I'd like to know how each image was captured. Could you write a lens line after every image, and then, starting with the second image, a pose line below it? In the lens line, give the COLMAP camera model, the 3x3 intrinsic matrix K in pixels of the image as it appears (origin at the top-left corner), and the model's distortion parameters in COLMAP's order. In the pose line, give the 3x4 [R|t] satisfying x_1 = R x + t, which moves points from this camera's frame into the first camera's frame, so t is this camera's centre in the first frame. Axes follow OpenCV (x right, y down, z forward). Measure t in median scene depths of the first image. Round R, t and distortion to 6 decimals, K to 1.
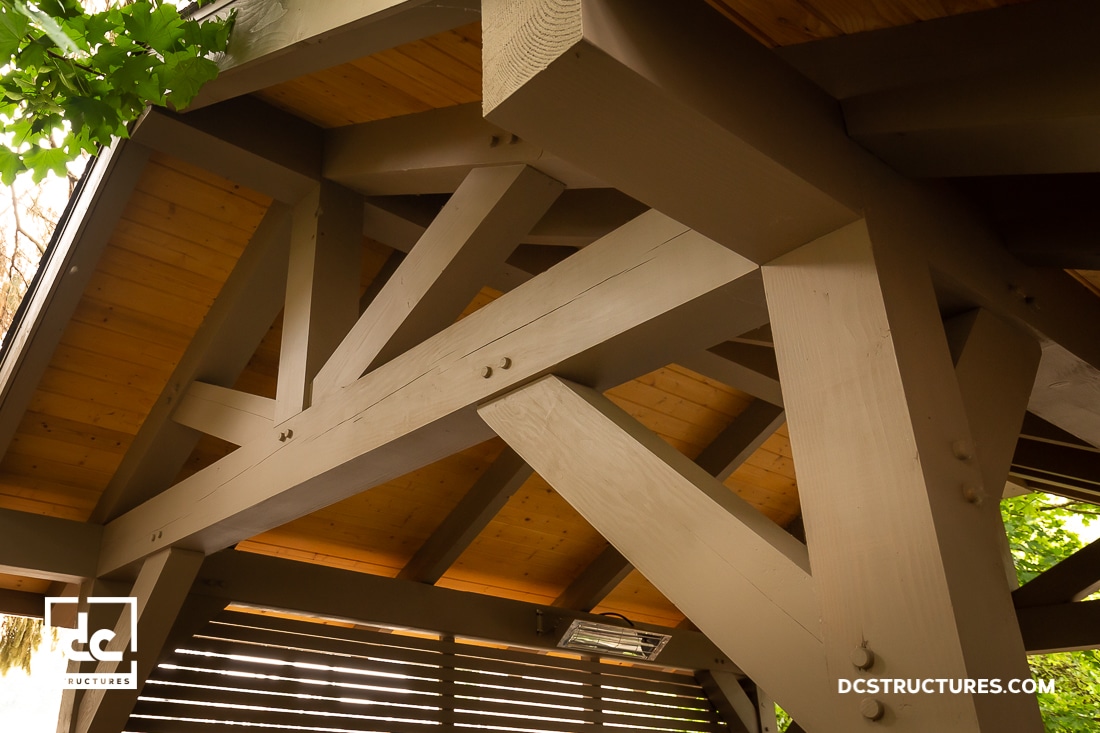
lens RADIAL K [[757.3, 0, 550.0], [0, 757.3, 366.5], [0, 0, 1]] dist [-0.003852, -0.000508]
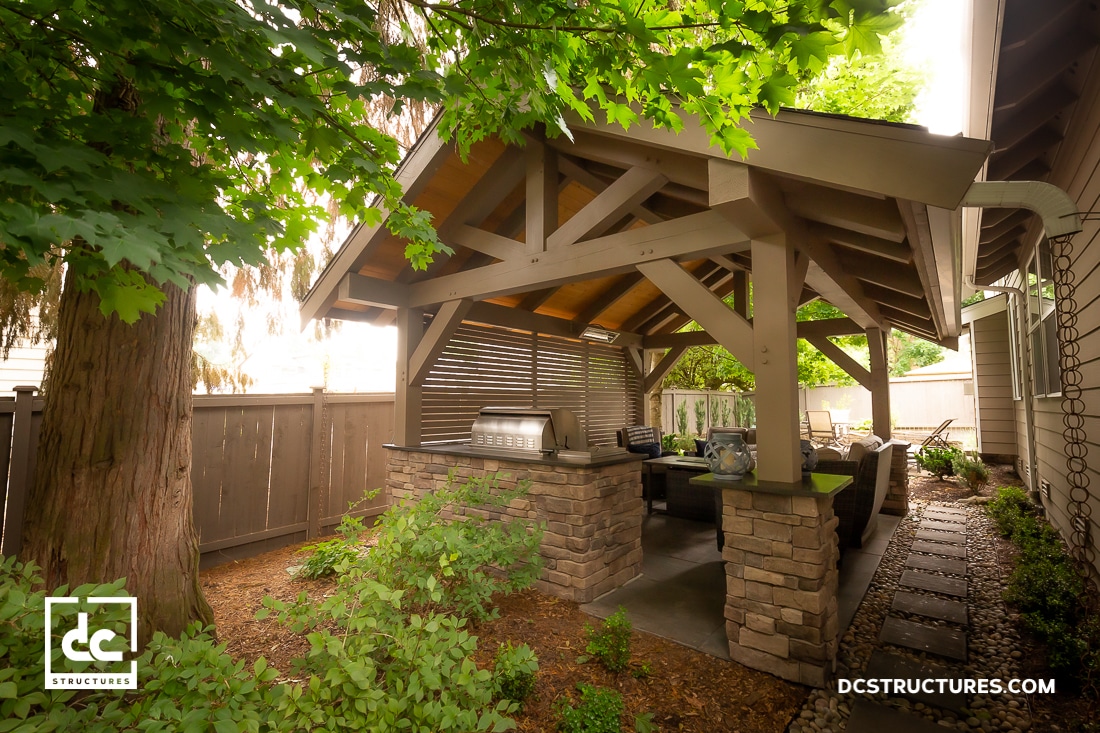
lens RADIAL K [[491.5, 0, 550.0], [0, 491.5, 366.5], [0, 0, 1]] dist [0.005054, -0.000873]
pose [[0.972667, -0.002652, 0.232191, -0.519378], [-0.093307, 0.911192, 0.401277, -0.191064], [-0.212635, -0.411974, 0.886039, -0.467898]]
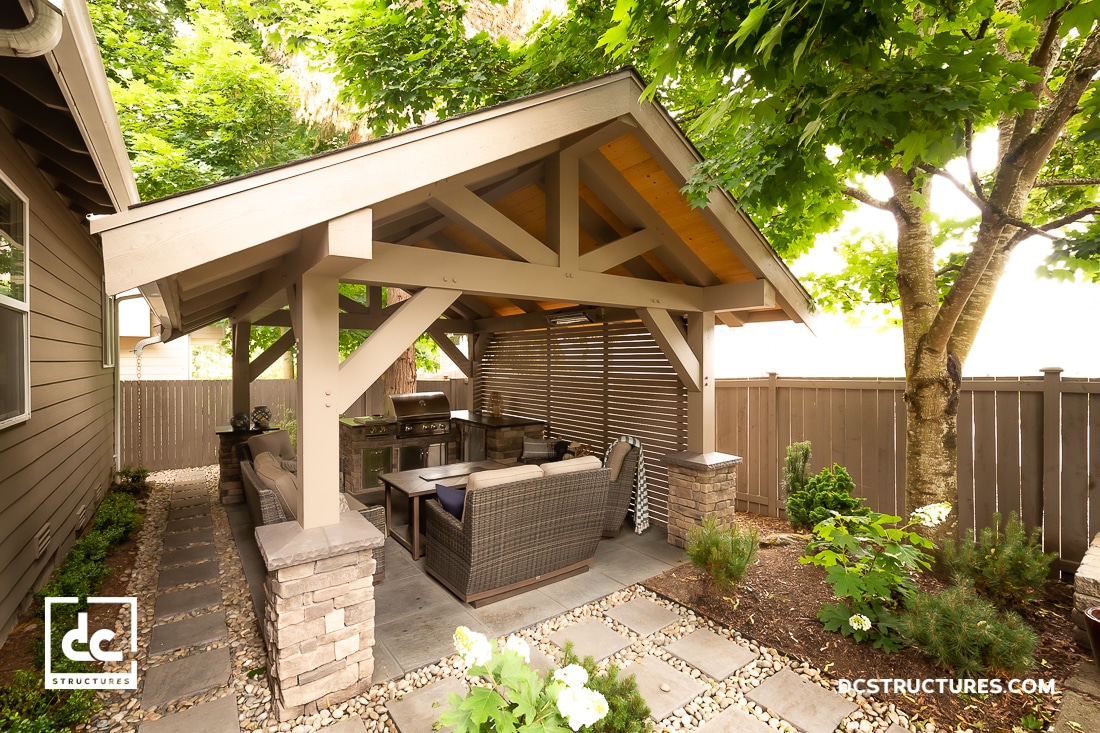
lens RADIAL K [[491.5, 0, 550.0], [0, 491.5, 366.5], [0, 0, 1]] dist [0.005054, -0.000873]
pose [[0.001681, -0.040893, 0.999162, -1.437829], [-0.474147, 0.879676, 0.036801, 0.223448], [-0.880444, -0.473812, -0.017910, 0.665220]]
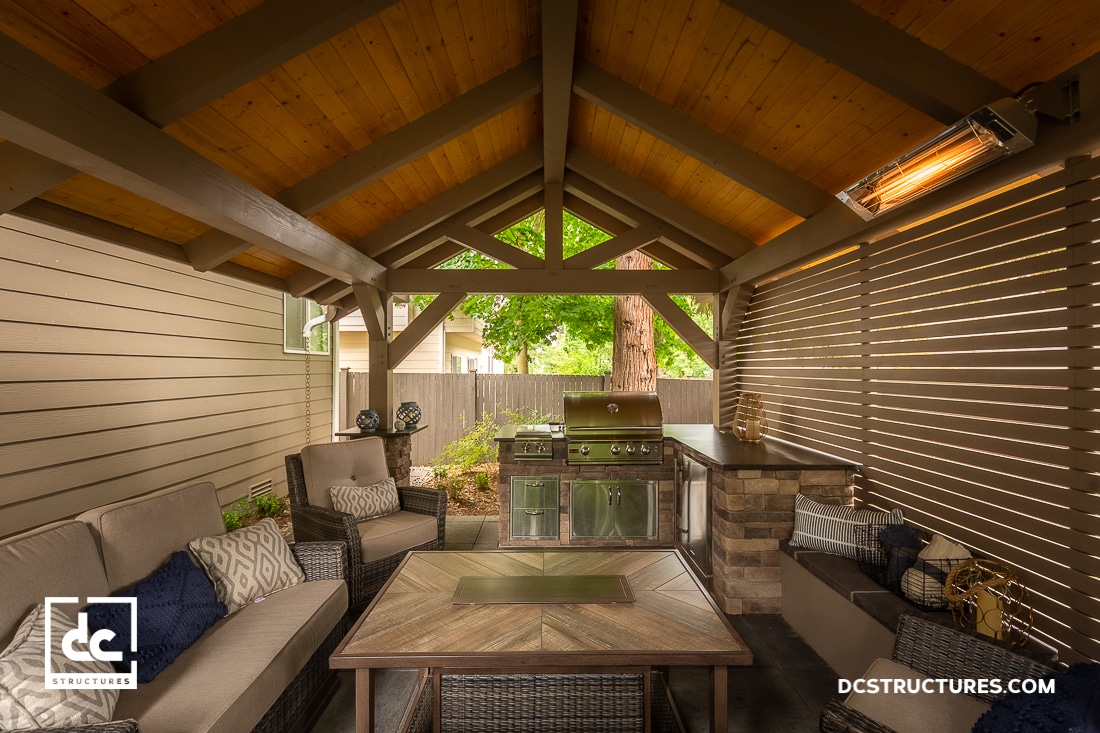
lens RADIAL K [[491.5, 0, 550.0], [0, 491.5, 366.5], [0, 0, 1]] dist [0.005054, -0.000873]
pose [[0.591300, -0.026848, 0.806005, -0.344063], [-0.366053, 0.881620, 0.297910, 0.300233], [-0.718588, -0.471195, 0.511474, 0.555027]]
